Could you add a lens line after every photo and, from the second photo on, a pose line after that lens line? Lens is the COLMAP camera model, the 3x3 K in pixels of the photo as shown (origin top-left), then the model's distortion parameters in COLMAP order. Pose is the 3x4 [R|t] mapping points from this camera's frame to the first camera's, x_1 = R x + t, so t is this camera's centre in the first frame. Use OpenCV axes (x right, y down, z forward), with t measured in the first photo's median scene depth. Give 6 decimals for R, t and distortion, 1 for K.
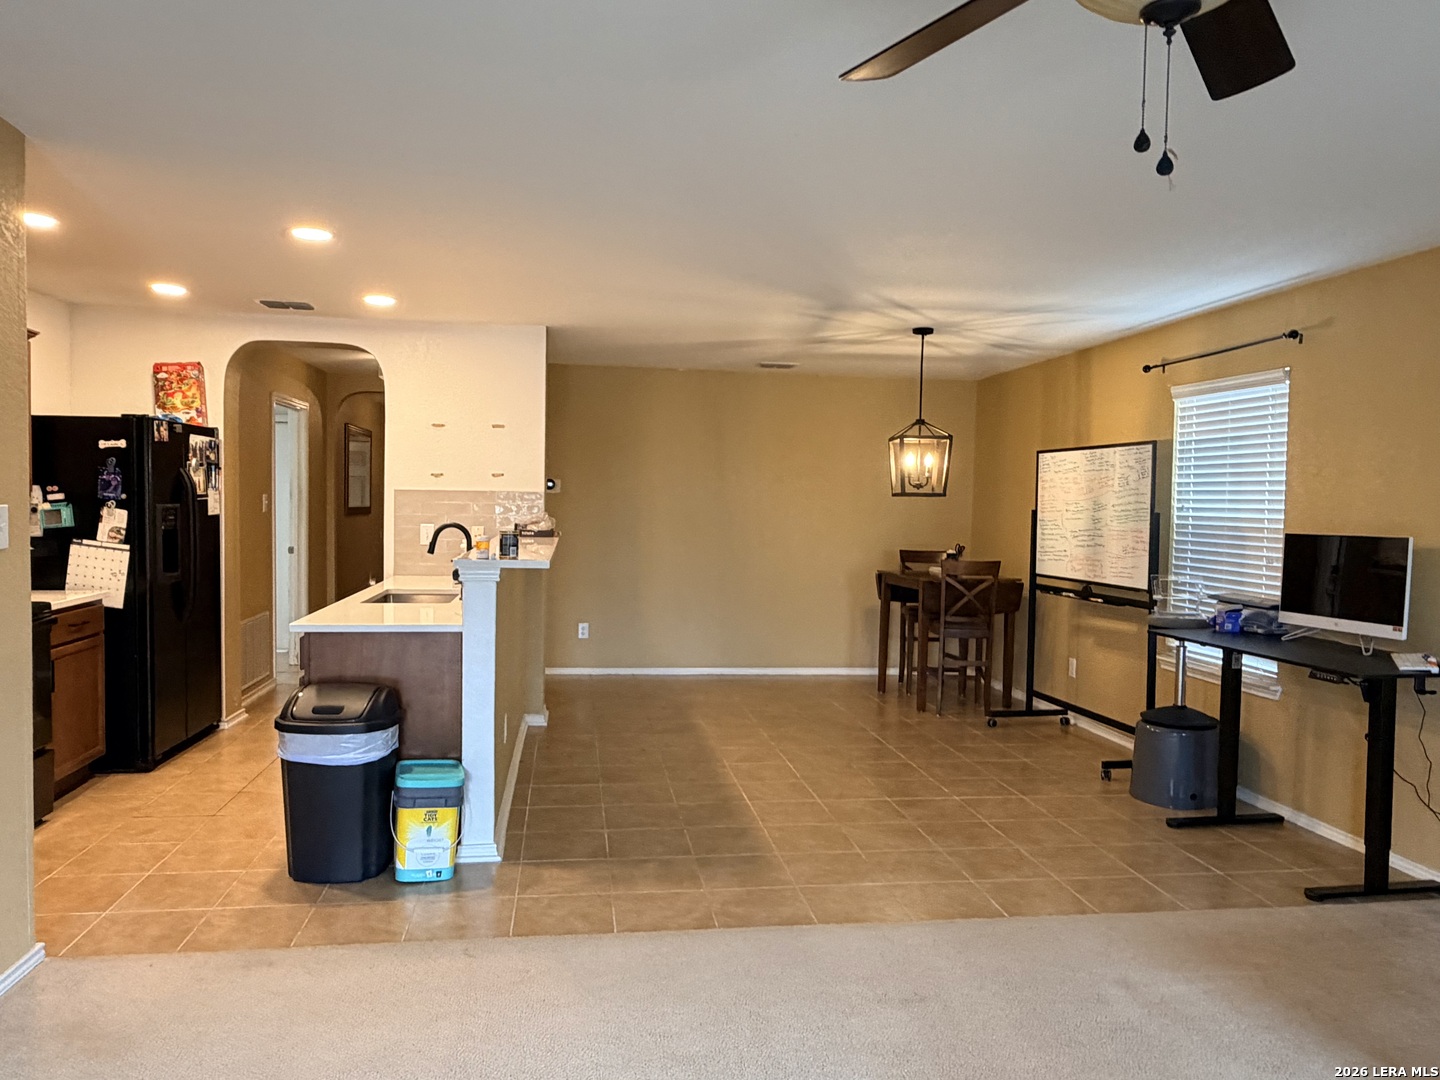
lens RADIAL K [[1004.7, 0, 716.5], [0, 1004.7, 542.9], [0, 0, 1]] dist [0.003193, 0.000495]
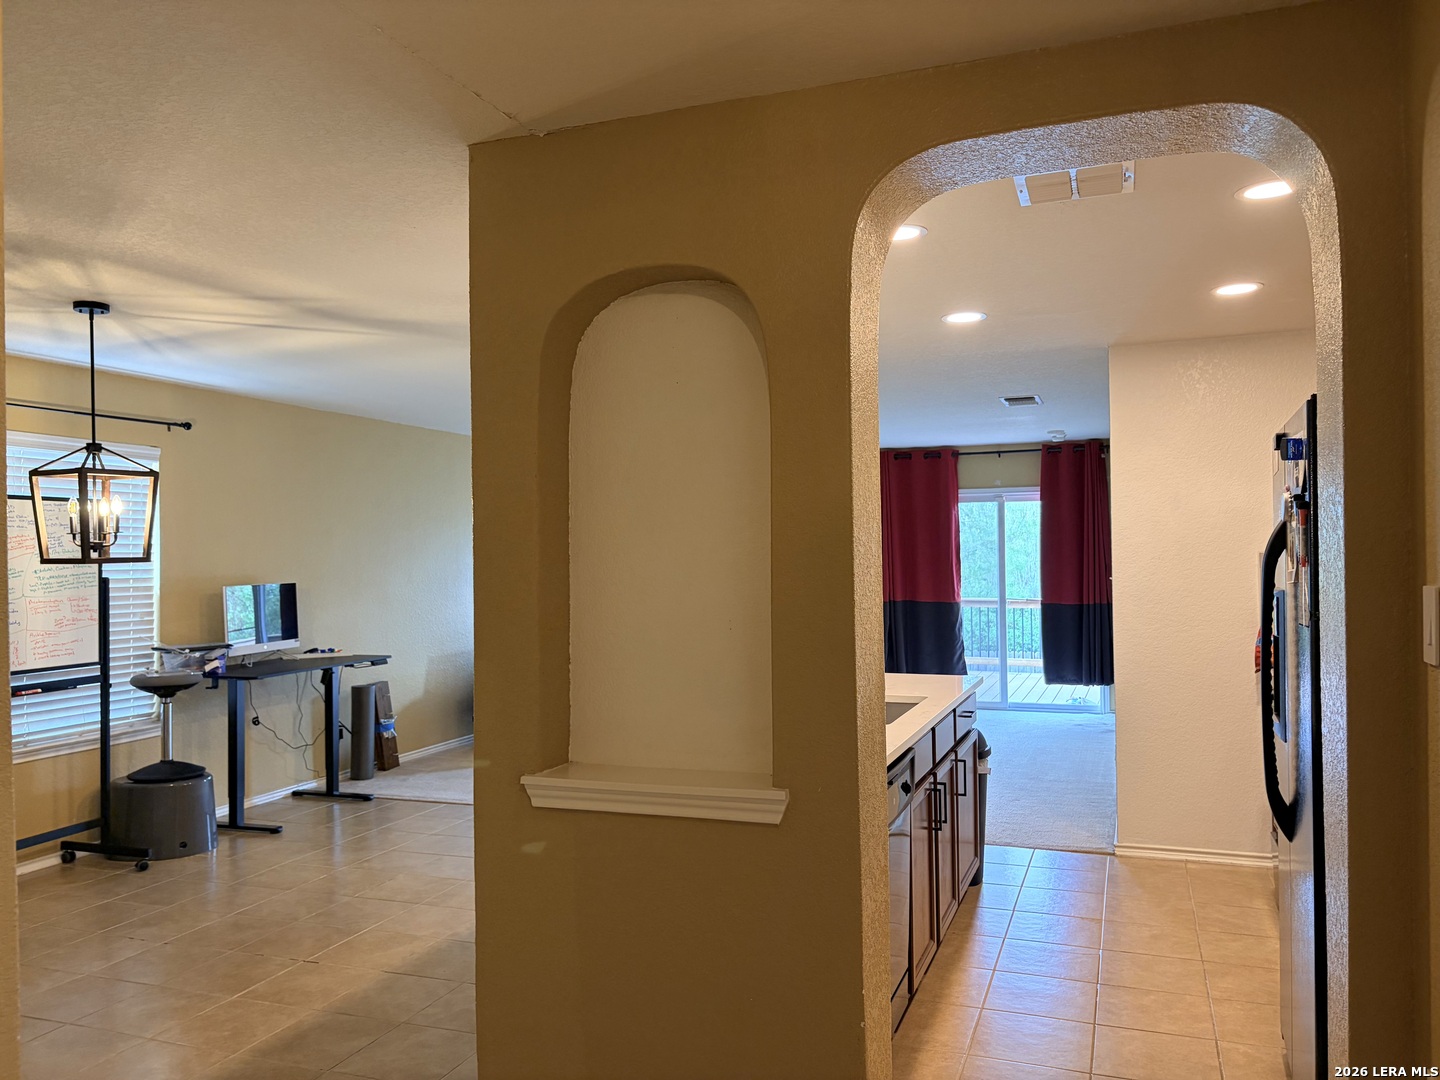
lens RADIAL K [[1122.1, 0, 719.0], [0, 1122.1, 544.1], [0, 0, 1]] dist [0.081173, 0.000721]
pose [[-0.884786, 0.006042, 0.465958, -0.548937], [0.026485, 0.998952, 0.037338, -0.082391], [-0.465244, 0.045377, -0.884019, 1.612258]]
